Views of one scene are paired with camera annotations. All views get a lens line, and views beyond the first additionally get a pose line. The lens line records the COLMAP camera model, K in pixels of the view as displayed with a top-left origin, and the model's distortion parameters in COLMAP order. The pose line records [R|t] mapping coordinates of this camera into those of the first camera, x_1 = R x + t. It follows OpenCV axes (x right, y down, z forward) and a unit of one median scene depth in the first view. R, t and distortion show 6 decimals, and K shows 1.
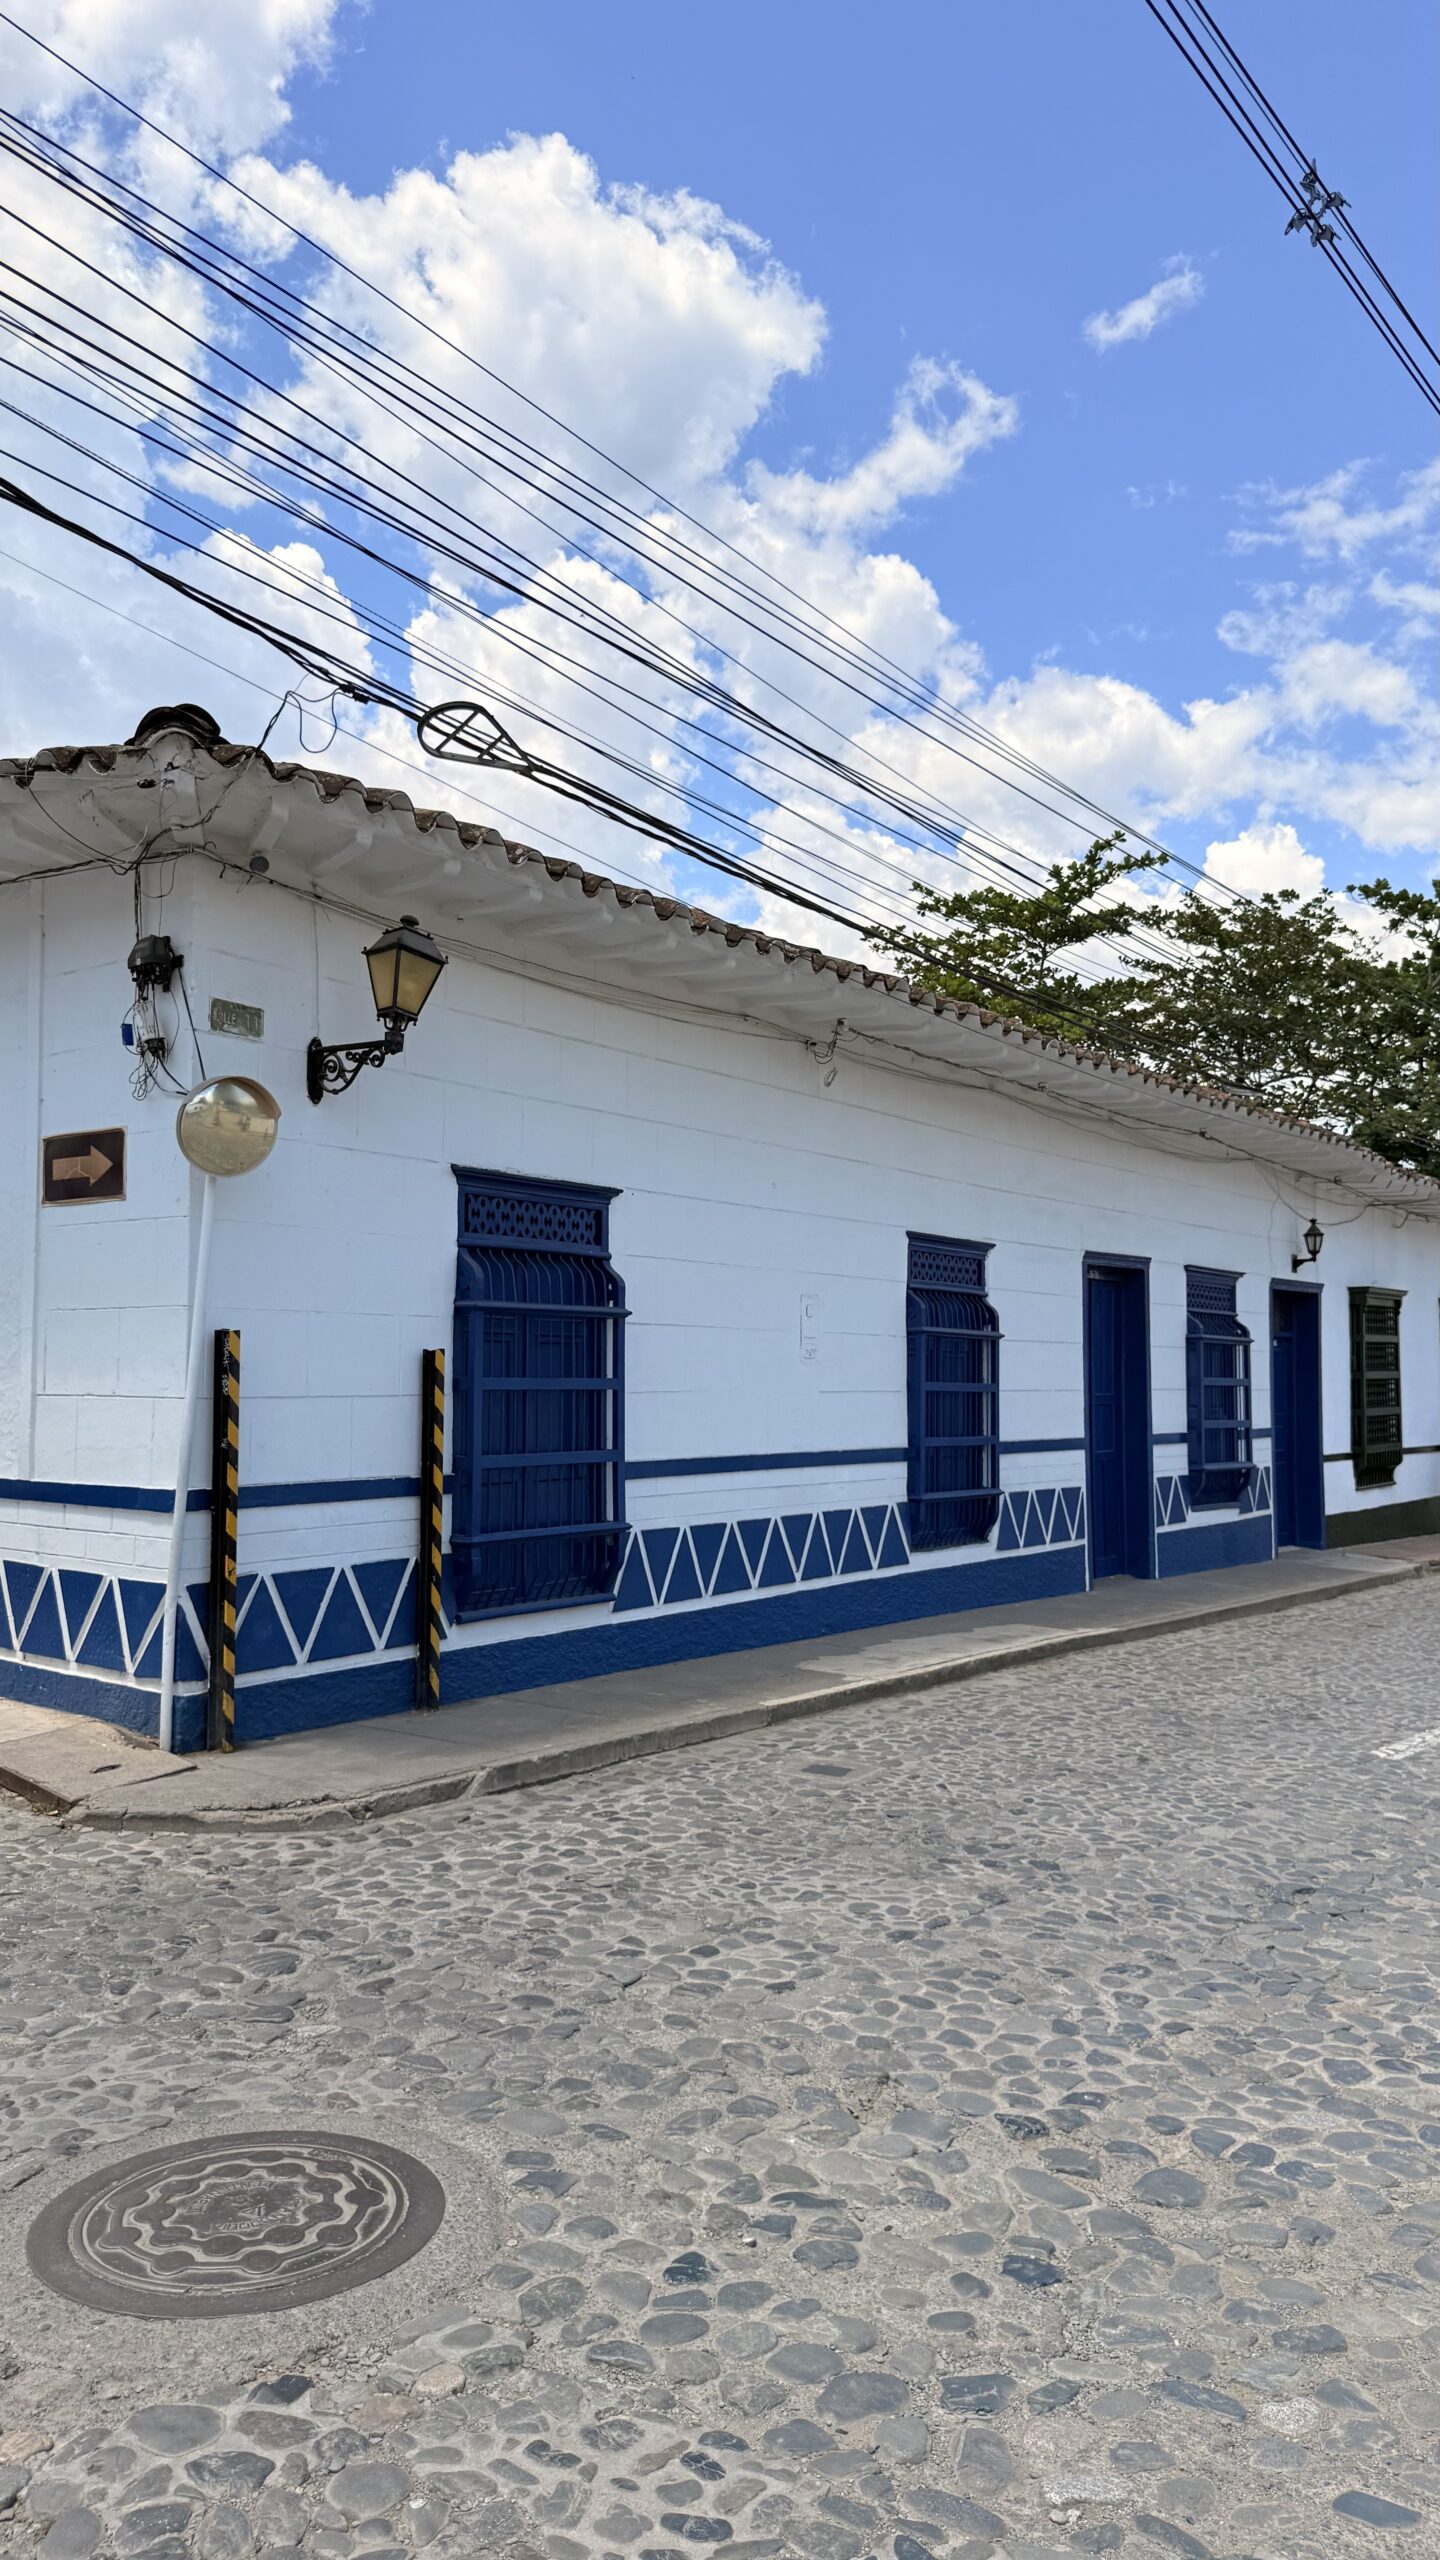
lens RADIAL K [[1793.8, 0, 720.8], [0, 1793.8, 1284.8], [0, 0, 1]] dist [0.200493, -0.467034]
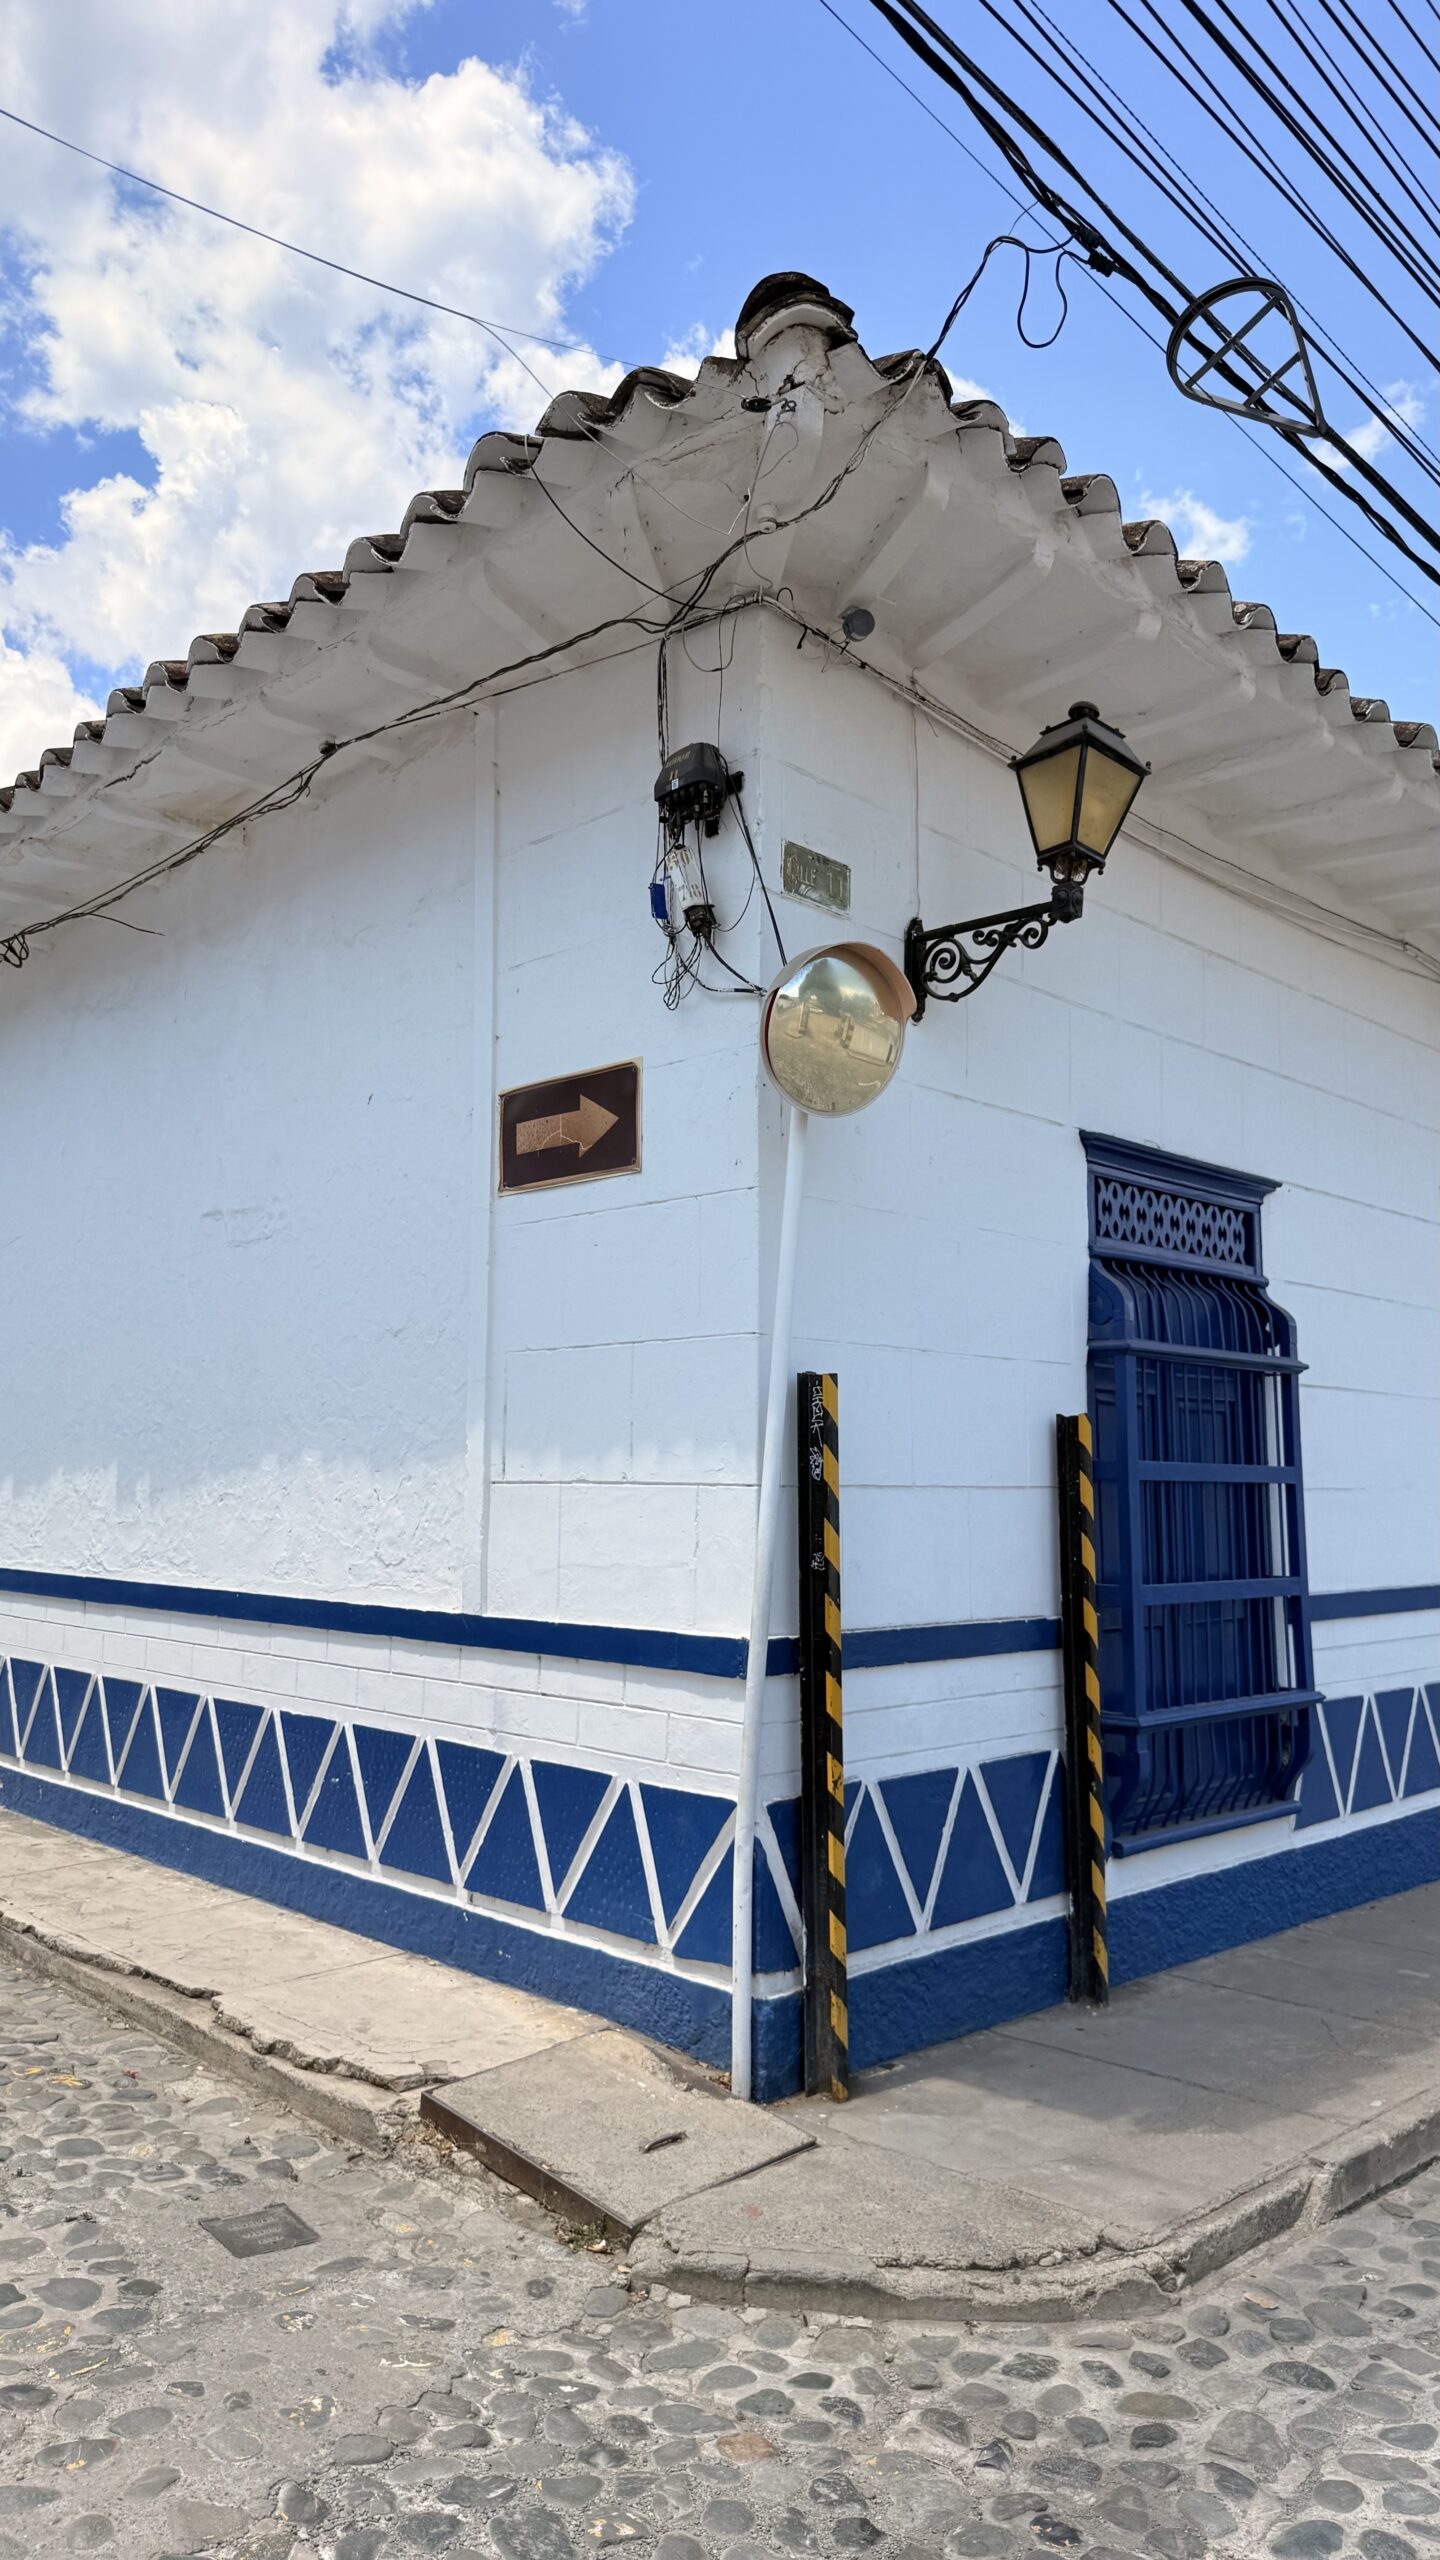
lens RADIAL K [[1793.7, 0, 708.4], [0, 1793.7, 1283.9], [0, 0, 1]] dist [0.178780, -0.366288]
pose [[0.991171, -0.014267, -0.131819, -0.220853], [0.006226, 0.998105, -0.061216, 0.030702], [0.132442, 0.059855, 0.989382, 0.385168]]
